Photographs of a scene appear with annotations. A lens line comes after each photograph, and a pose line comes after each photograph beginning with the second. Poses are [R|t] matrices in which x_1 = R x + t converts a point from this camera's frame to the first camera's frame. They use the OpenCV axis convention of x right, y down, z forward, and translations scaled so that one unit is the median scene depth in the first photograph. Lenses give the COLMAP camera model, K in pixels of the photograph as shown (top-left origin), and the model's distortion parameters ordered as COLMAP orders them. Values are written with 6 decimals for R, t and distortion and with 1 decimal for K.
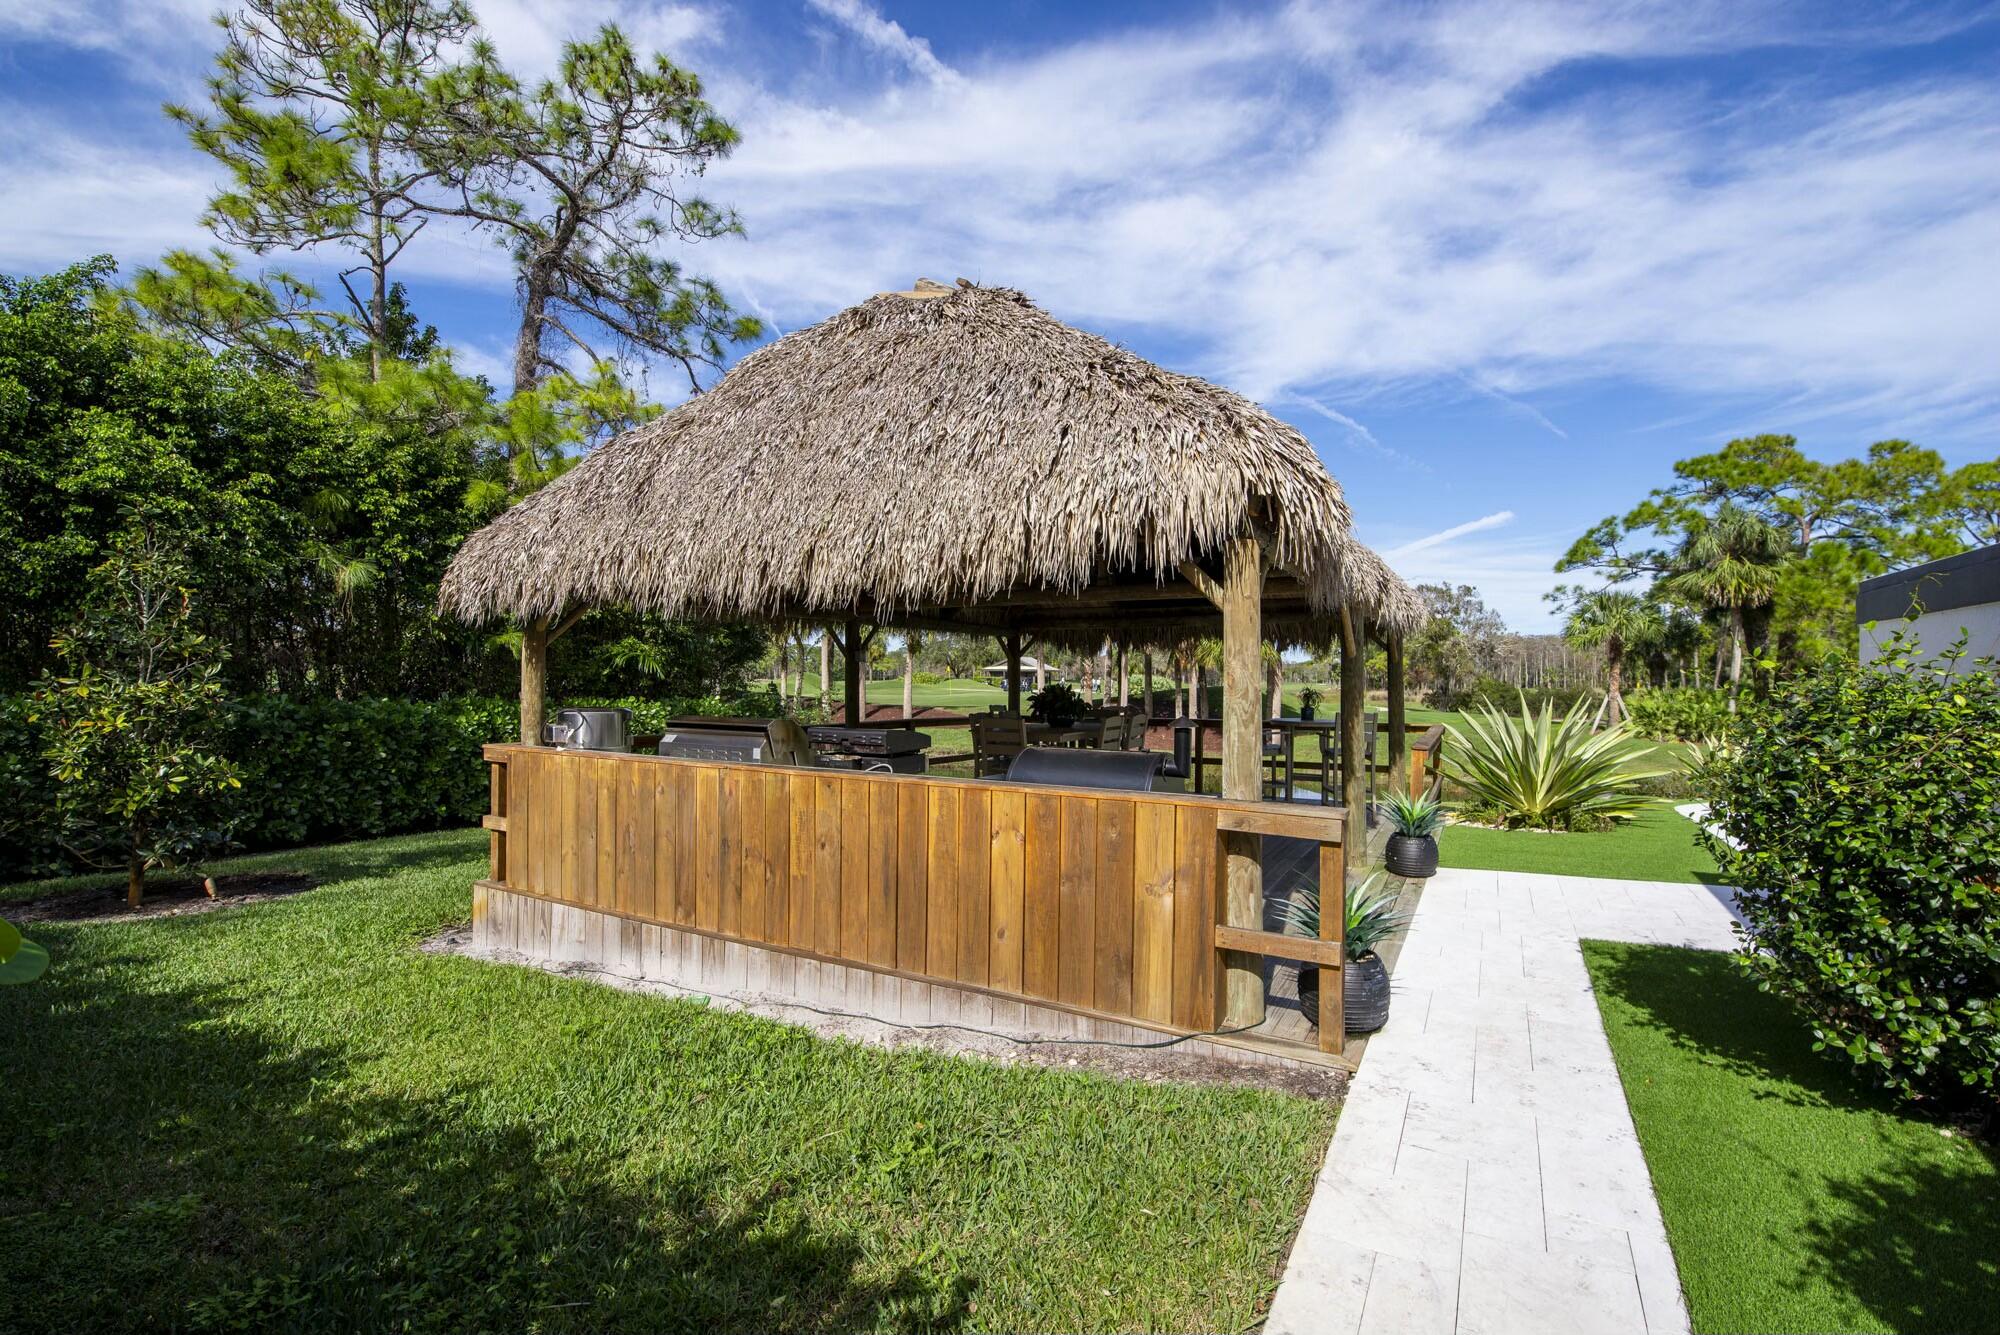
lens RADIAL K [[848.4, 0, 1010.5], [0, 848.4, 681.7], [0, 0, 1]] dist [-0.004582, -0.000222]
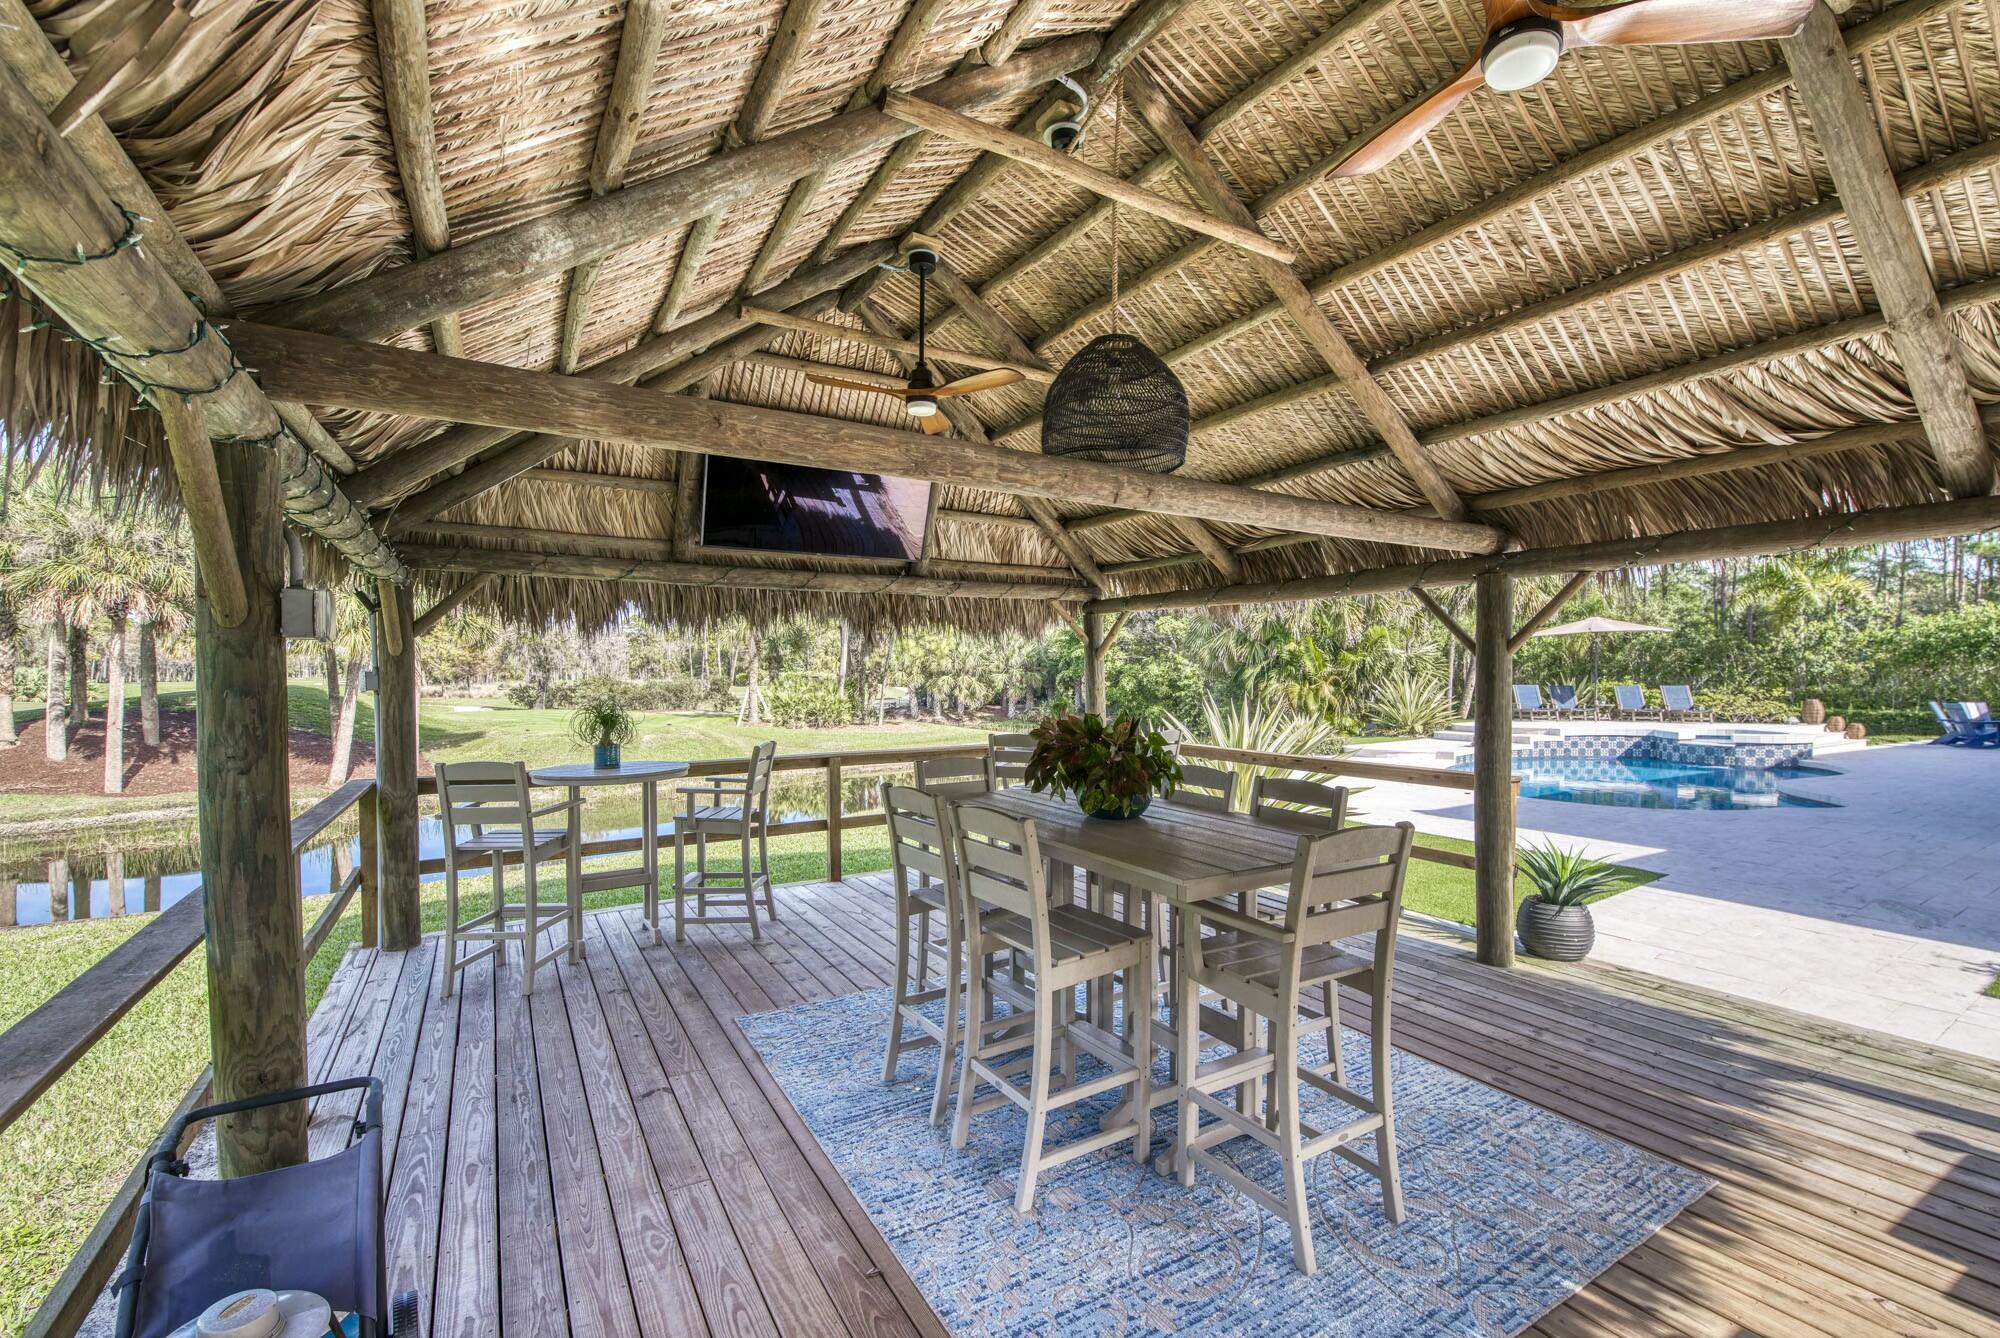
lens RADIAL K [[855.8, 0, 1017.0], [0, 855.8, 677.1], [0, 0, 1]] dist [-0.010760, -0.005578]
pose [[0.483831, -0.008036, 0.875125, -0.059984], [0.004492, 0.999967, 0.006699, -0.002827], [-0.875150, 0.000689, 0.483851, 0.182381]]
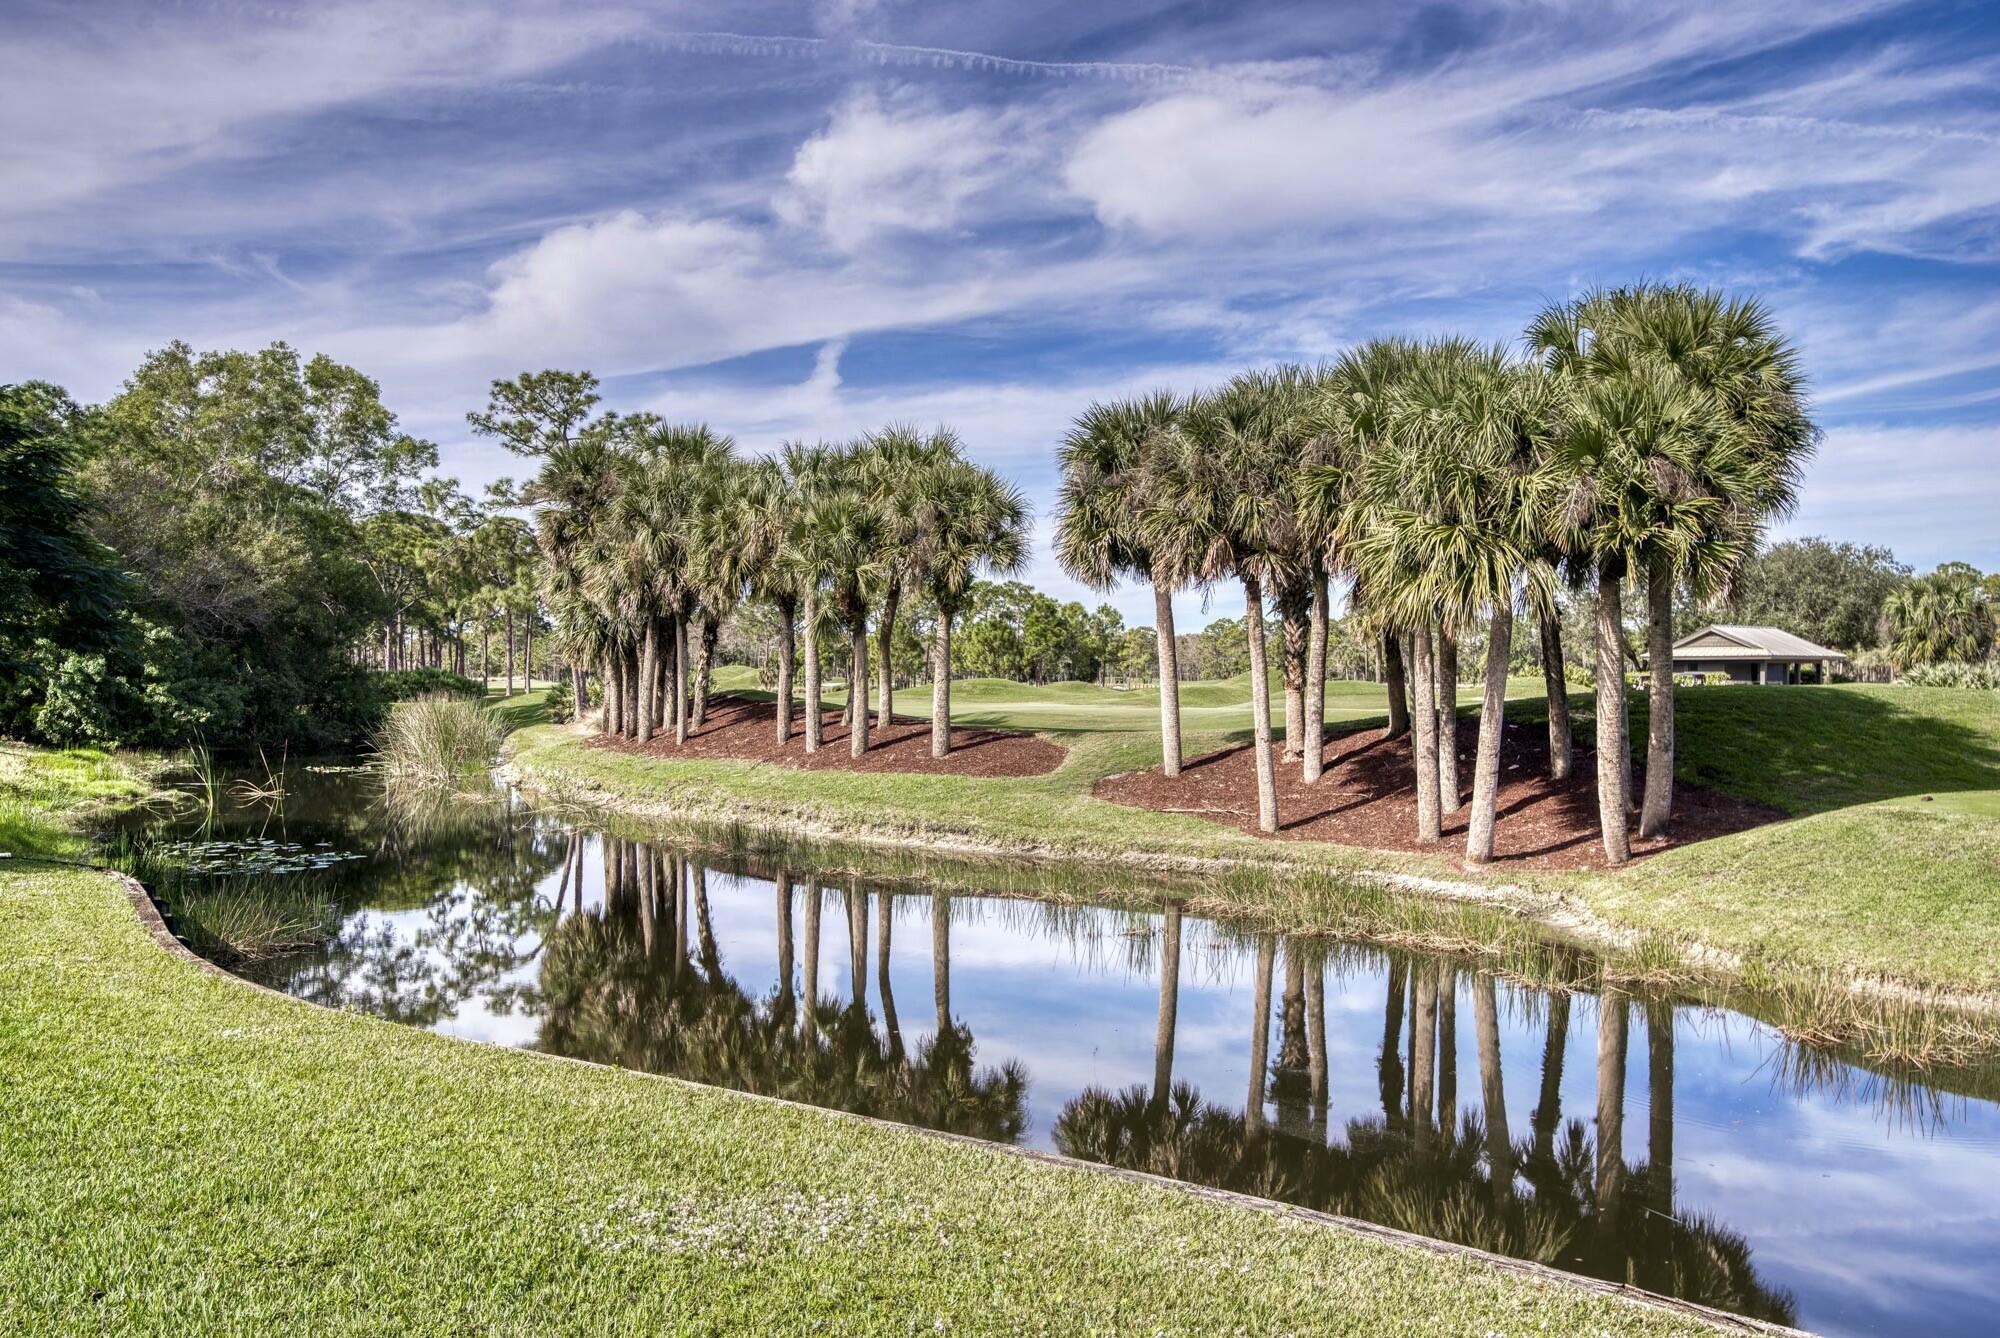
lens RADIAL K [[1614.9, 0, 1028.4], [0, 1614.9, 686.4], [0, 0, 1]] dist [0.040514, 0.022861]
pose [[0.849394, -0.002518, -0.527753, 0.407908], [0.001349, 0.999996, -0.002601, 0.008112], [0.527758, 0.001497, 0.849394, 0.266336]]
